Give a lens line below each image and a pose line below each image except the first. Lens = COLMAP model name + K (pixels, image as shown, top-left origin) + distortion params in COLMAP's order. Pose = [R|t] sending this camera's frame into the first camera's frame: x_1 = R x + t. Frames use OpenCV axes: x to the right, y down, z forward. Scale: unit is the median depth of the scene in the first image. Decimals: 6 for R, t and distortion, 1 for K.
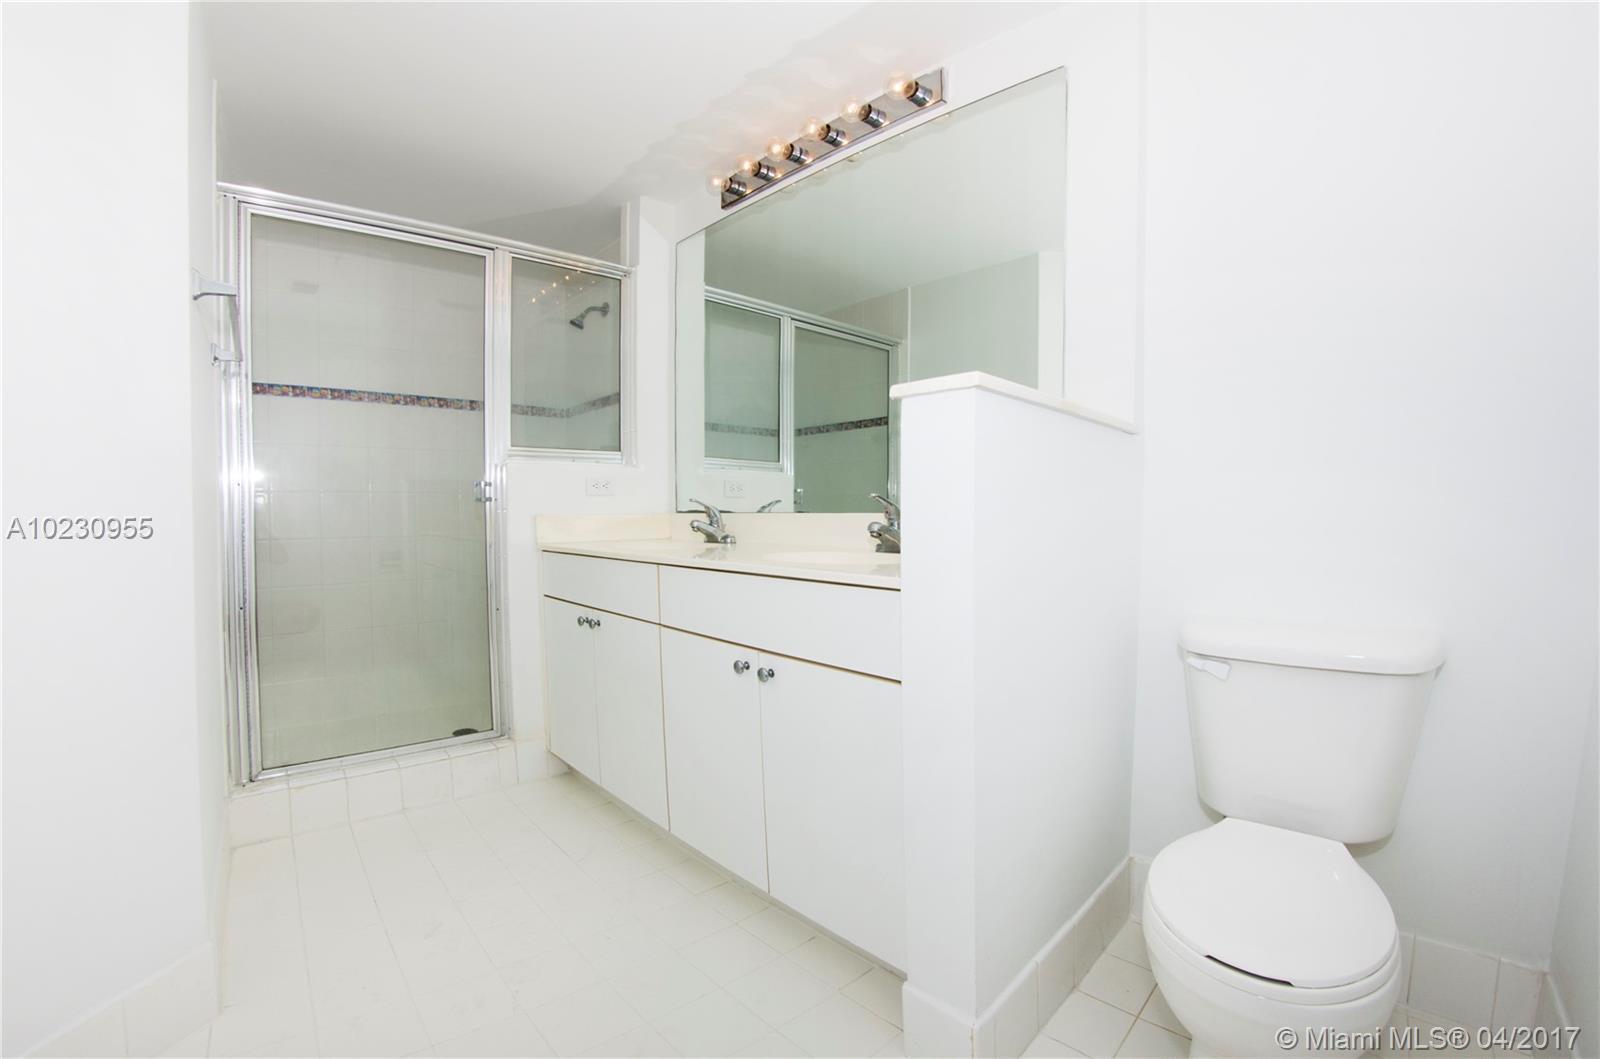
lens RADIAL K [[726.8, 0, 753.4], [0, 726.8, 521.0], [0, 0, 1]] dist [-0.157591, 0.045000]
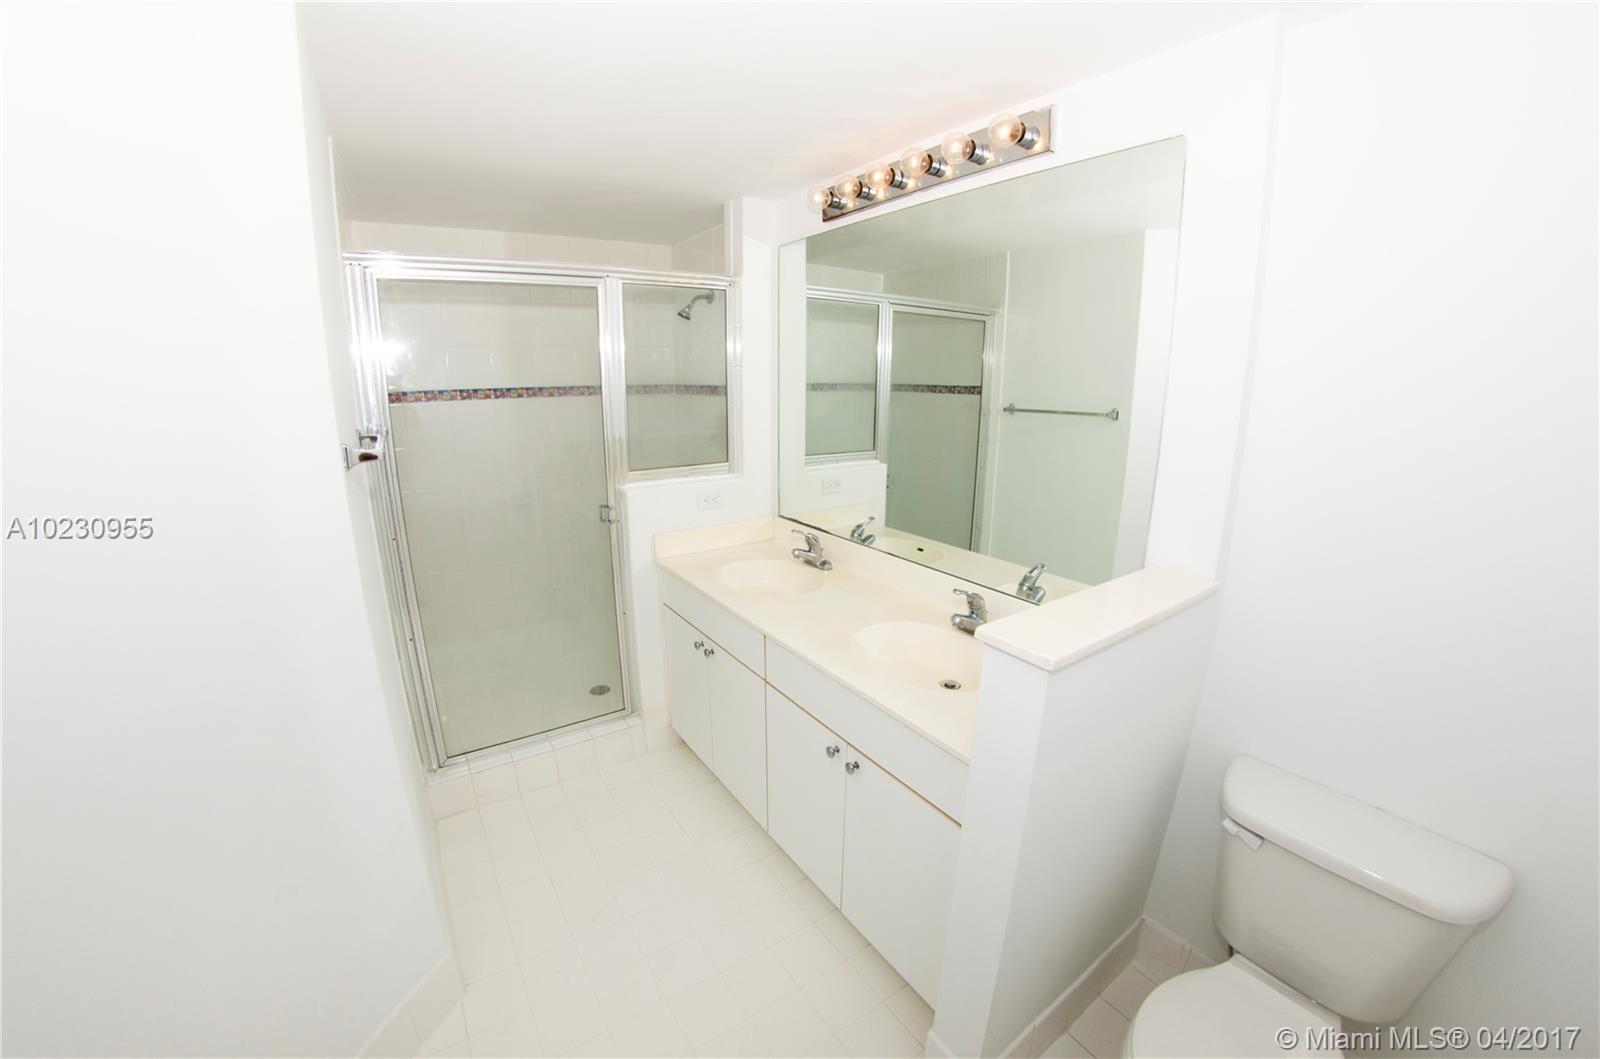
lens RADIAL K [[680.3, 0, 800.0], [0, 680.3, 529.5], [0, 0, 1]] dist [-0.124858, 0.012671]
pose [[0.997074, 0.021063, -0.073478, 0.001209], [-0.006595, 0.981405, 0.191835, -0.188211], [0.076152, -0.190789, 0.978673, -0.016050]]
